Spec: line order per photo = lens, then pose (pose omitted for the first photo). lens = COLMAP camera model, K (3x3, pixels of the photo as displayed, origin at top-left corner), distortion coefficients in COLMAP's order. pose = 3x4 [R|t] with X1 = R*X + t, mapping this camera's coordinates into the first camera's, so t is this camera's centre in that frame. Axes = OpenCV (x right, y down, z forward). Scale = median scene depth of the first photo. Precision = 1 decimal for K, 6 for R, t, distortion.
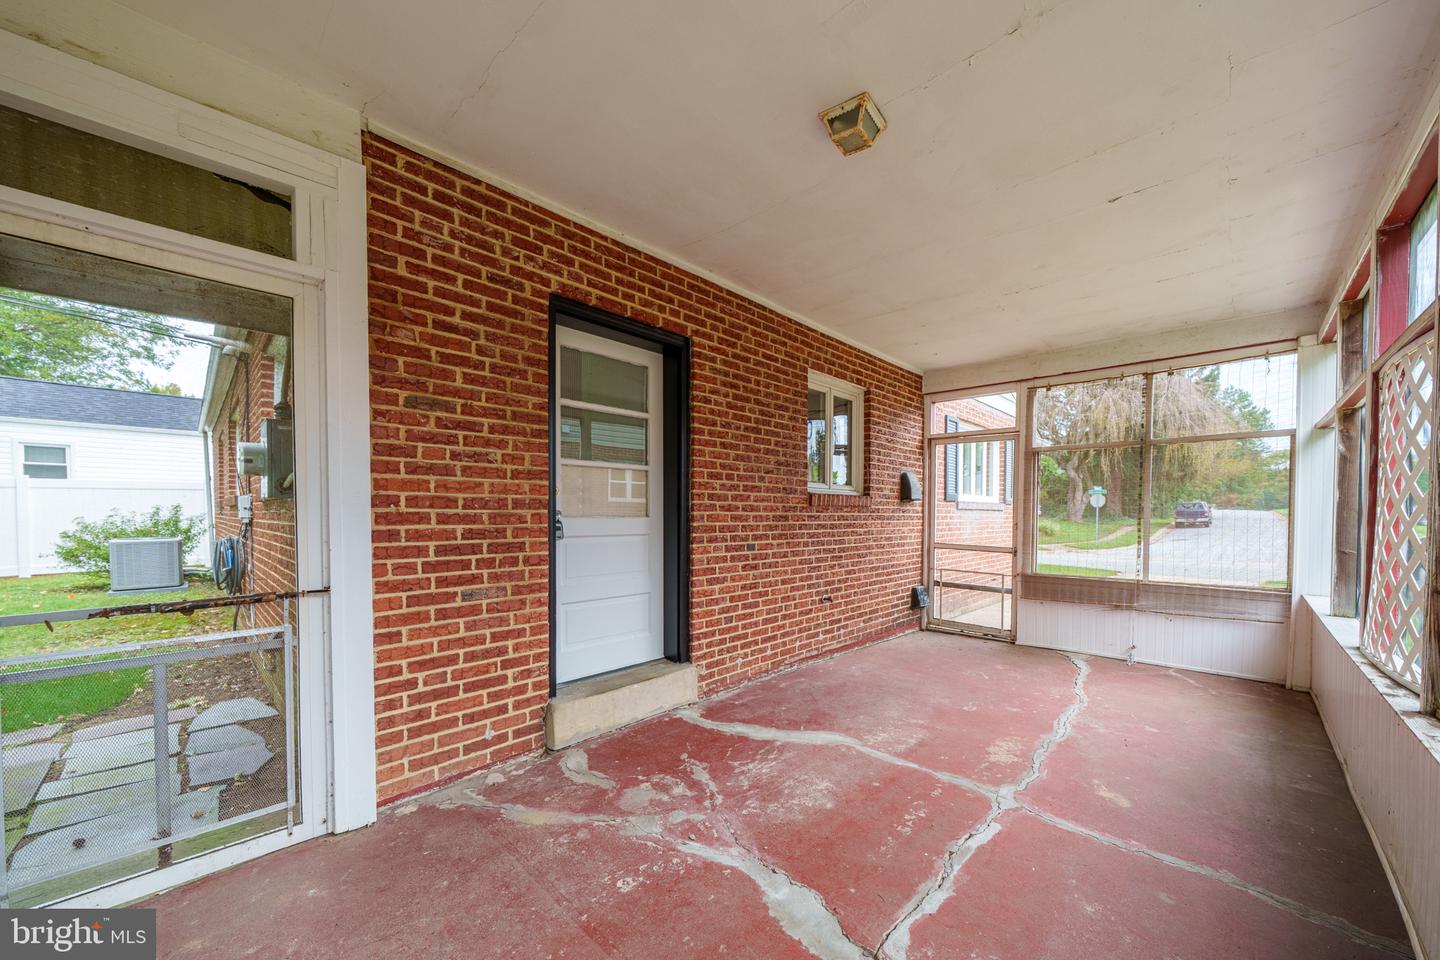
lens RADIAL K [[526.2, 0, 725.0], [0, 526.2, 519.7], [0, 0, 1]] dist [-0.000079, -0.000001]
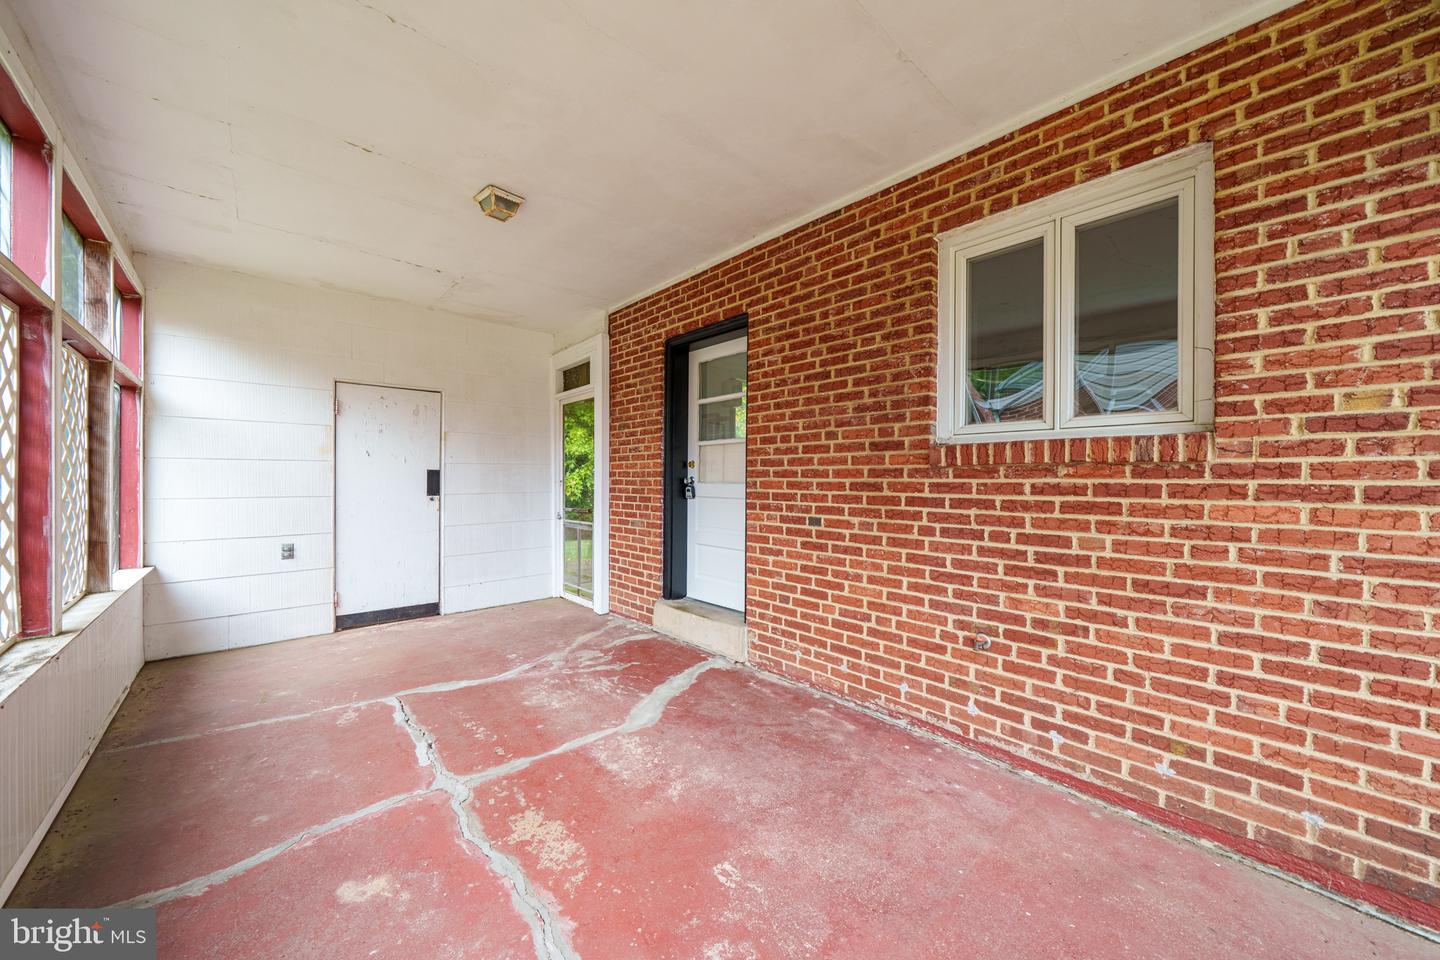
lens RADIAL K [[496.7, 0, 720.0], [0, 496.7, 480.0], [0, 0, 1]] dist [-0.000174, -0.000026]
pose [[-0.042096, -0.009543, -0.999068, 0.873665], [-0.021538, 0.999731, -0.008642, -0.001978], [0.998881, 0.021155, -0.042291, 0.944197]]
